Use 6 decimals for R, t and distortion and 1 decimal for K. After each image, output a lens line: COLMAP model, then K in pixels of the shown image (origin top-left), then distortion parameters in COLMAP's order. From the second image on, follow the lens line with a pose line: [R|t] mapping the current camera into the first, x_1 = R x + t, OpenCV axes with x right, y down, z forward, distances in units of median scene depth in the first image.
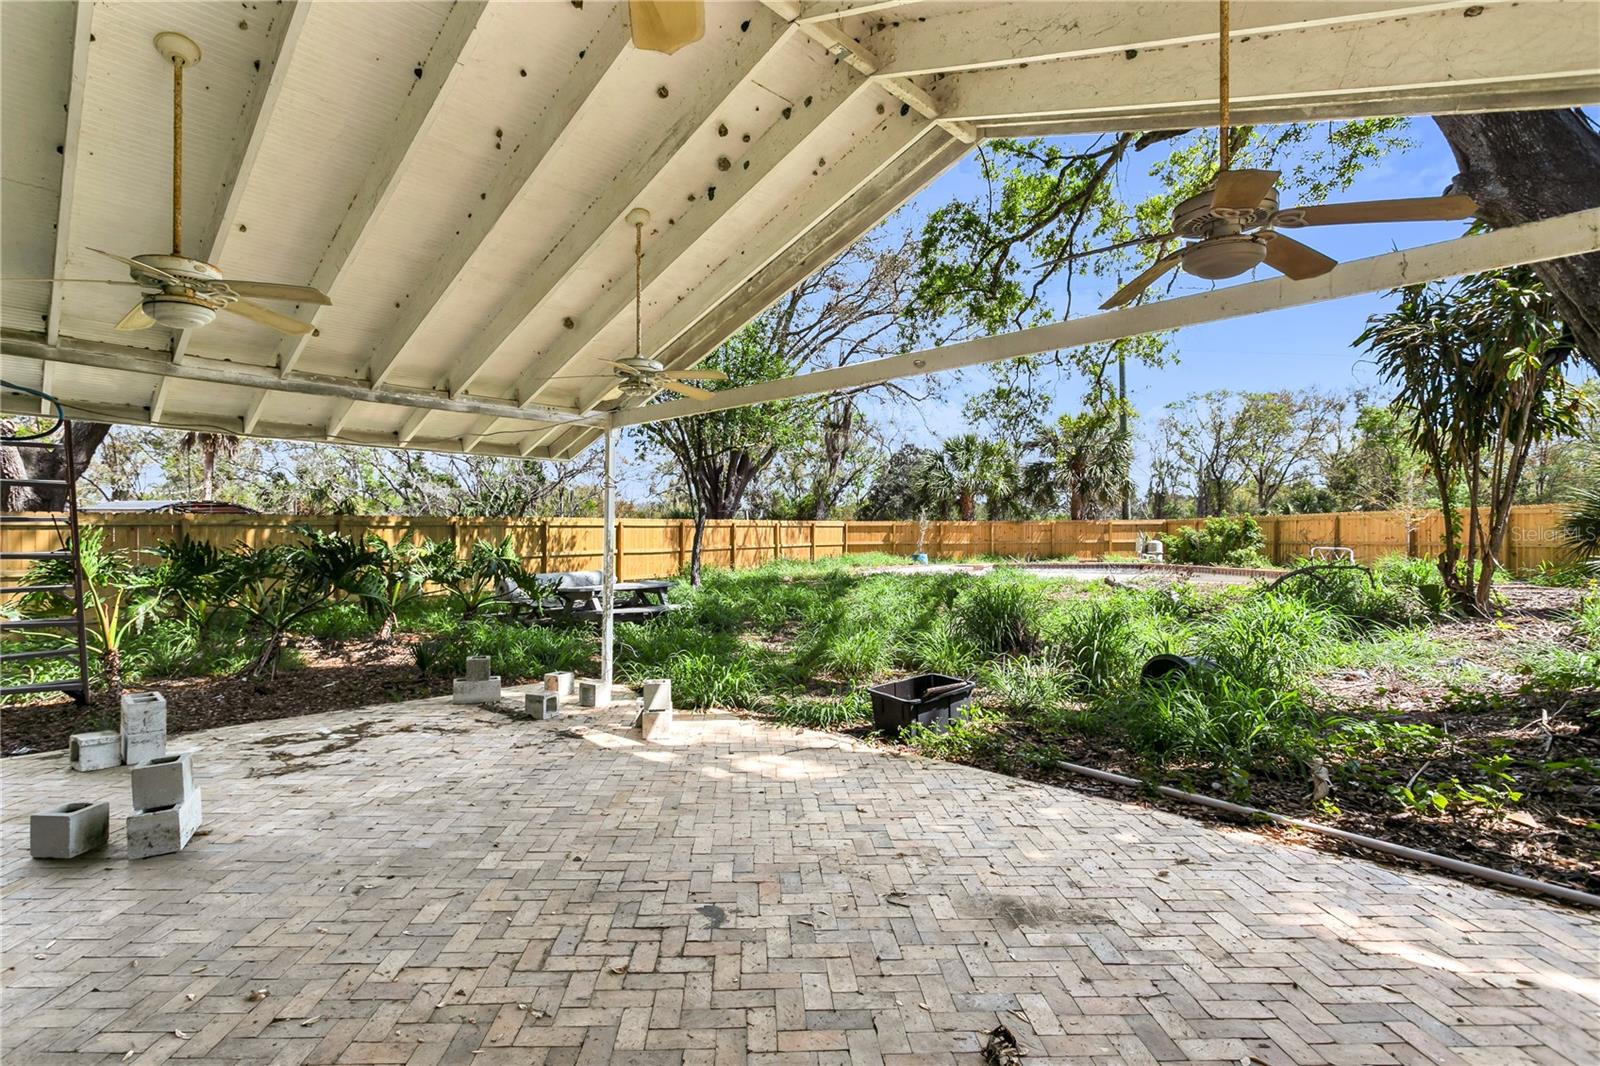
lens RADIAL K [[759.1, 0, 765.9], [0, 759.1, 528.3], [0, 0, 1]] dist [0.001726, -0.000020]
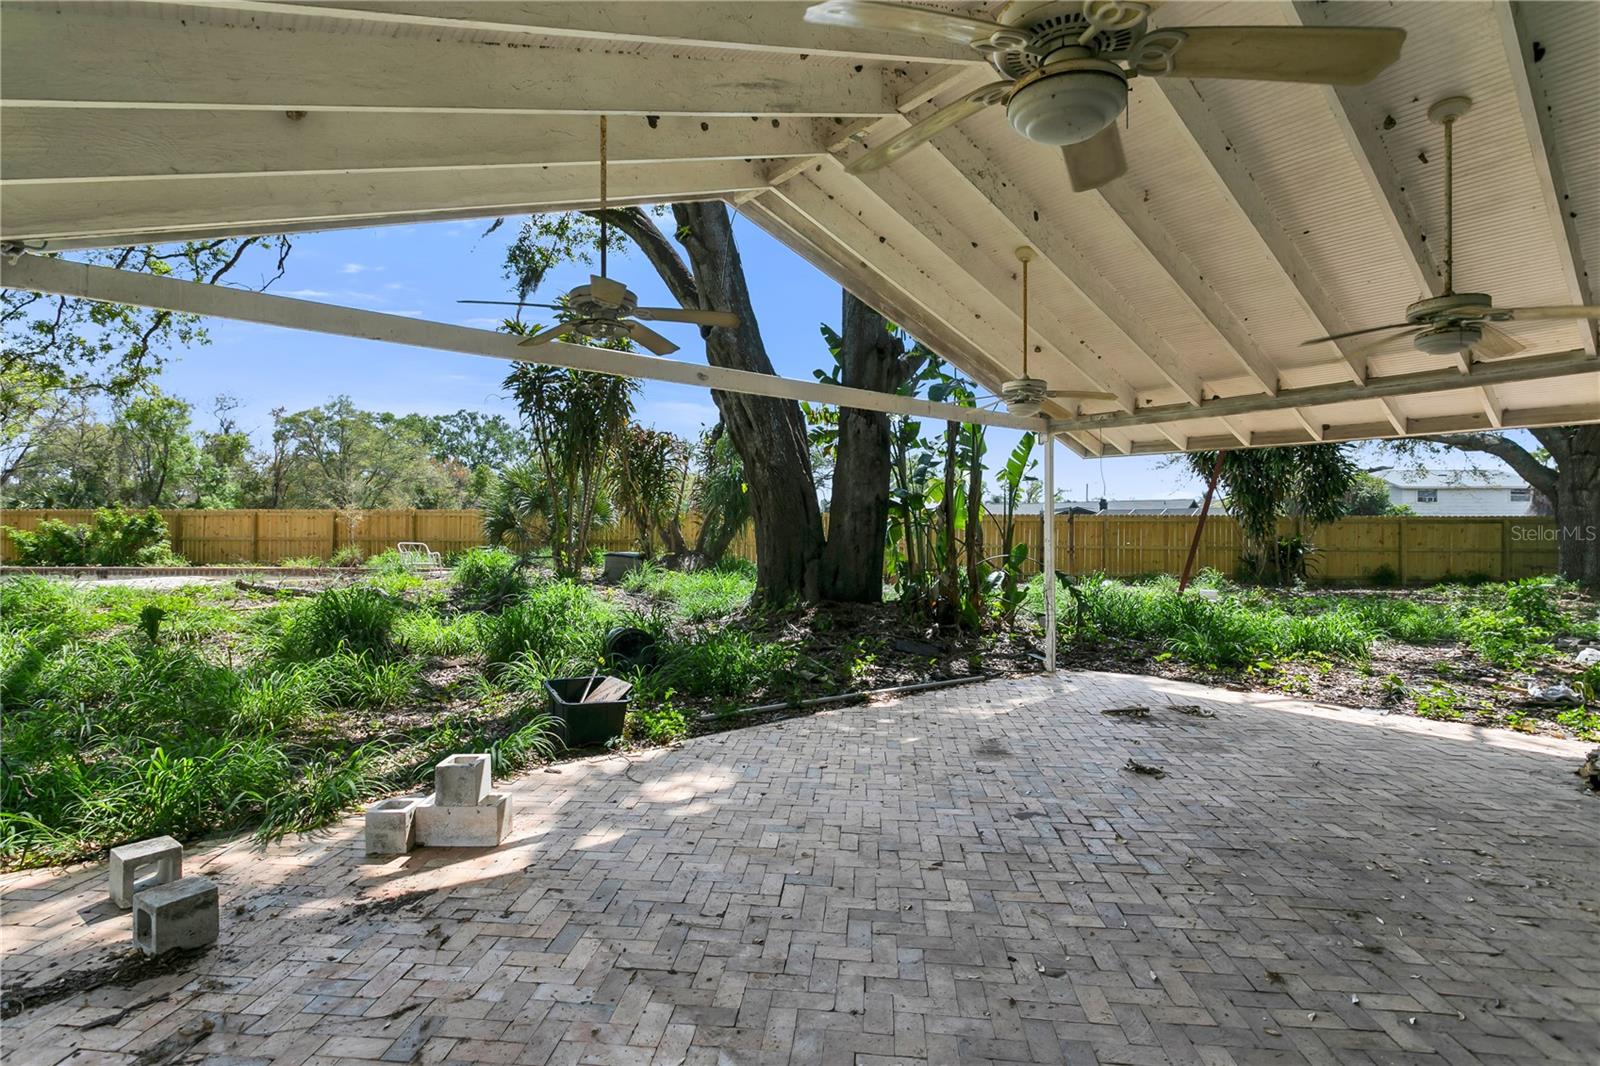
lens RADIAL K [[782.3, 0, 776.7], [0, 782.3, 531.1], [0, 0, 1]] dist [0.022049, 0.000138]
pose [[0.114840, -0.000019, 0.993384, -1.376901], [-0.010965, 0.999939, 0.001287, 0.002866], [-0.993323, -0.011041, 0.114833, 1.170552]]
